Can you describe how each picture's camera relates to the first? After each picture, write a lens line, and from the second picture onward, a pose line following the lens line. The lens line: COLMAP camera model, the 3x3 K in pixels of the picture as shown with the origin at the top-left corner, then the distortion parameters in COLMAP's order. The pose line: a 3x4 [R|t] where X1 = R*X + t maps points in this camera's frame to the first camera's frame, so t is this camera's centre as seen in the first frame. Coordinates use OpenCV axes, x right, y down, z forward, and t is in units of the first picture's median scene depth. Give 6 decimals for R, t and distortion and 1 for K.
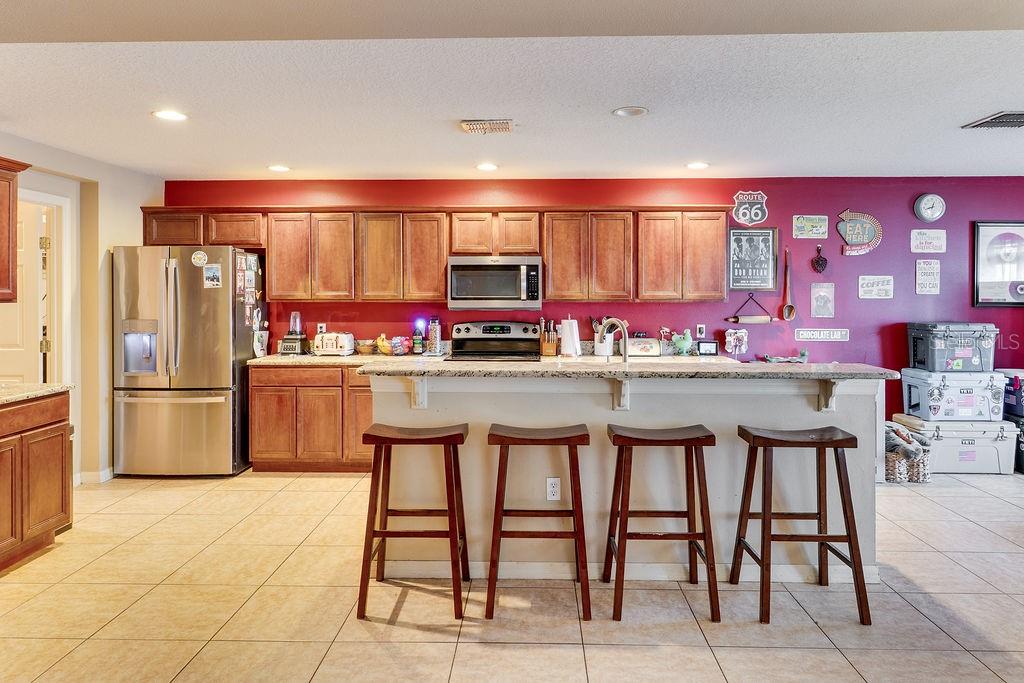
lens RADIAL K [[663.2, 0, 508.8], [0, 663.2, 292.8], [0, 0, 1]] dist [-0.006064, 0.004919]
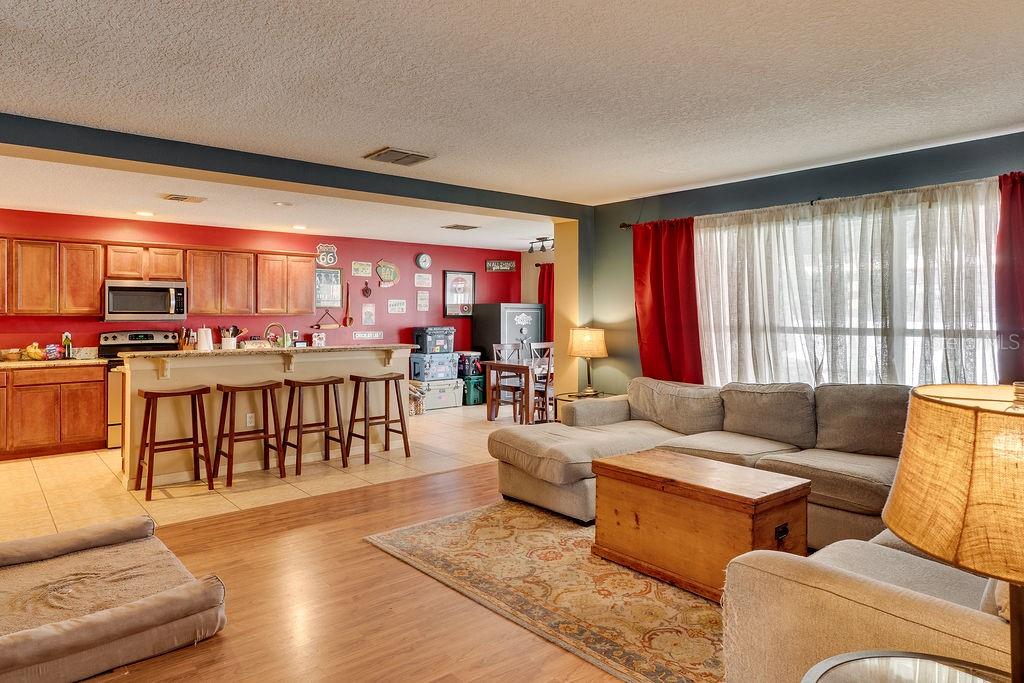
lens RADIAL K [[631.5, 0, 522.2], [0, 631.5, 309.0], [0, 0, 1]] dist [0.000994, -0.000679]
pose [[0.736207, 0.005138, 0.676737, -0.316872], [-0.001957, 0.999983, -0.005463, 0.006543], [-0.676754, 0.002698, 0.736204, -0.423698]]
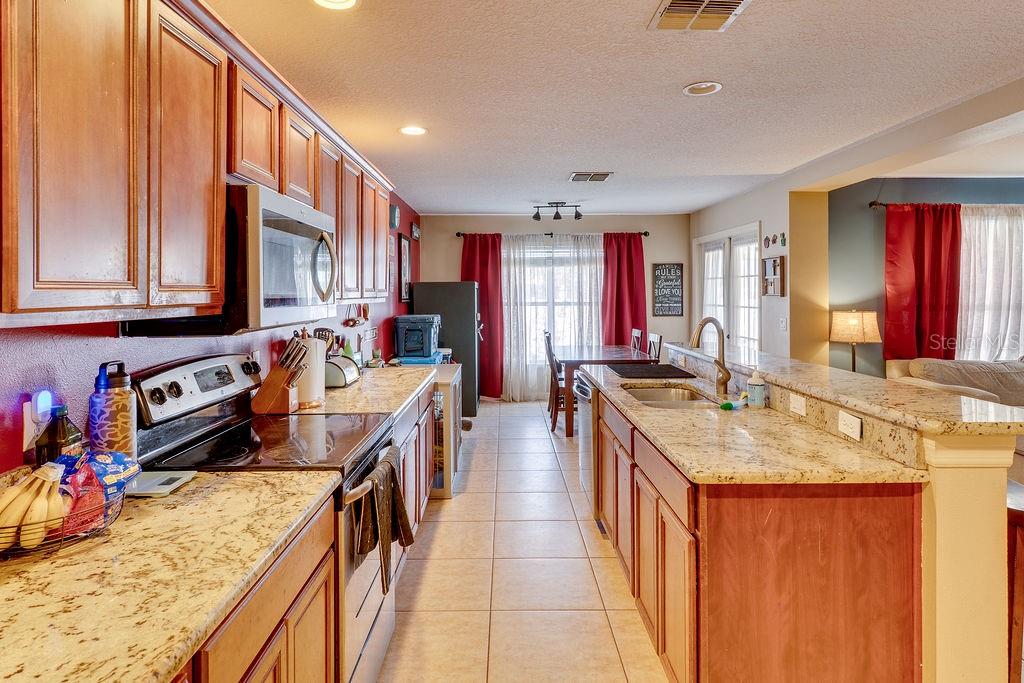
lens RADIAL K [[578.4, 0, 527.3], [0, 578.4, 291.3], [0, 0, 1]] dist [0.003813, 0.002146]
pose [[-0.034974, 0.001530, 0.999387, -0.397108], [0.002065, 0.999997, -0.001459, 0.003173], [-0.999386, 0.002013, -0.034977, 0.836318]]
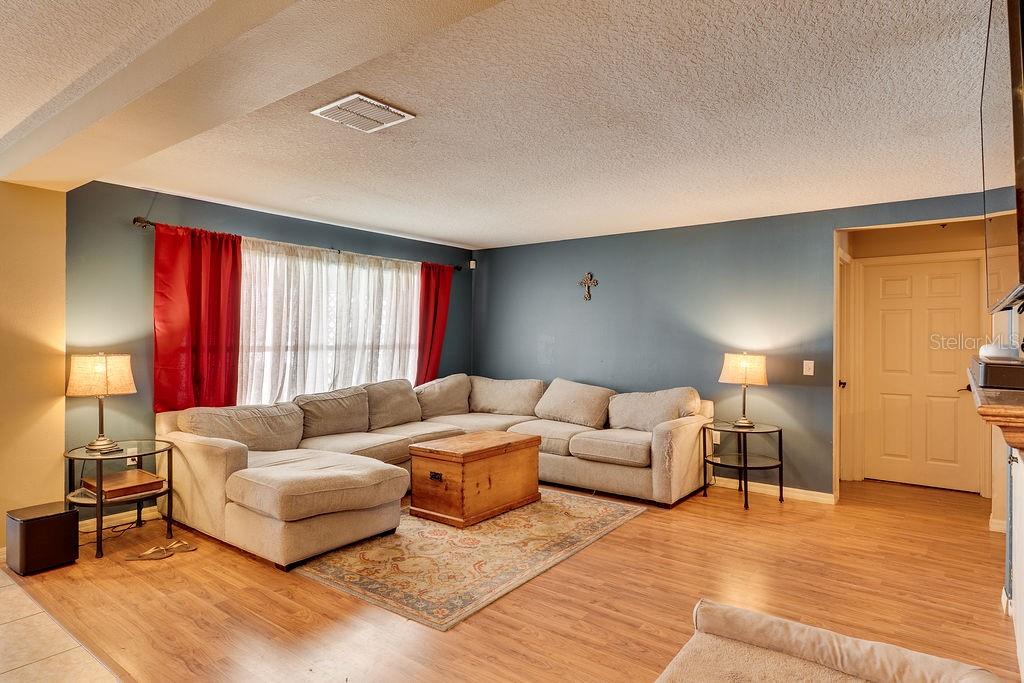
lens RADIAL K [[578.4, 0, 490.3], [0, 578.4, 336.0], [0, 0, 1]] dist [0.003813, 0.002146]
pose [[-0.798263, -0.007150, 0.602266, -0.297384], [-0.010140, 0.999947, -0.001568, 0.008273], [-0.602223, -0.007358, -0.798294, 0.564082]]
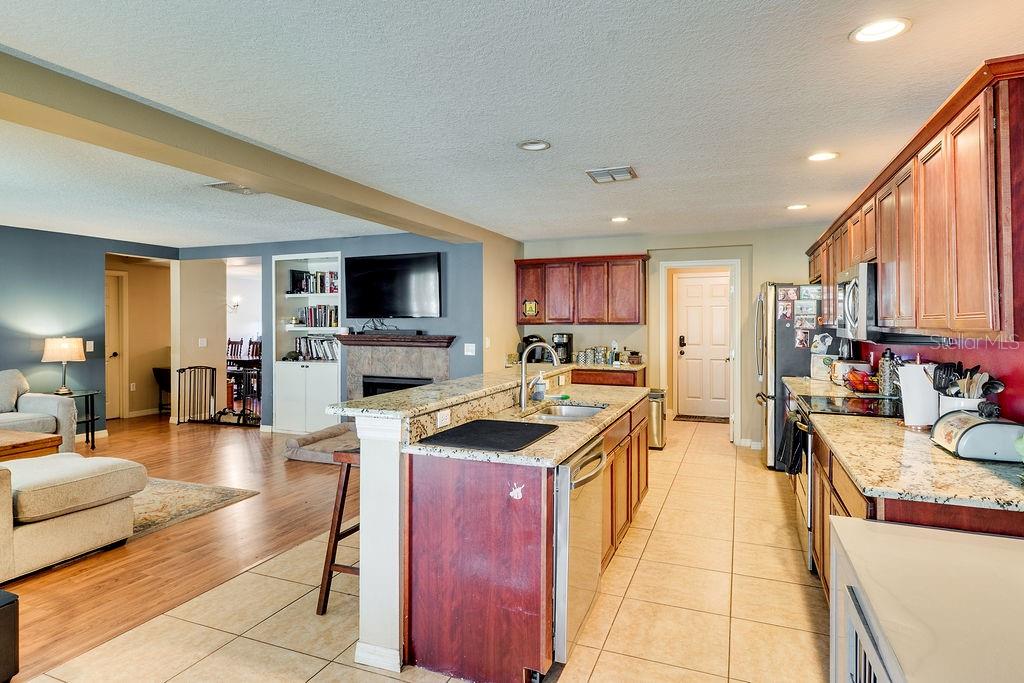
lens RADIAL K [[578.4, 0, 509.4], [0, 578.4, 332.0], [0, 0, 1]] dist [0.003813, 0.002146]
pose [[-0.350072, 0.007787, -0.936690, 0.683835], [0.001278, 0.999968, 0.007835, 0.012836], [0.936722, 0.001545, -0.350071, 0.837186]]
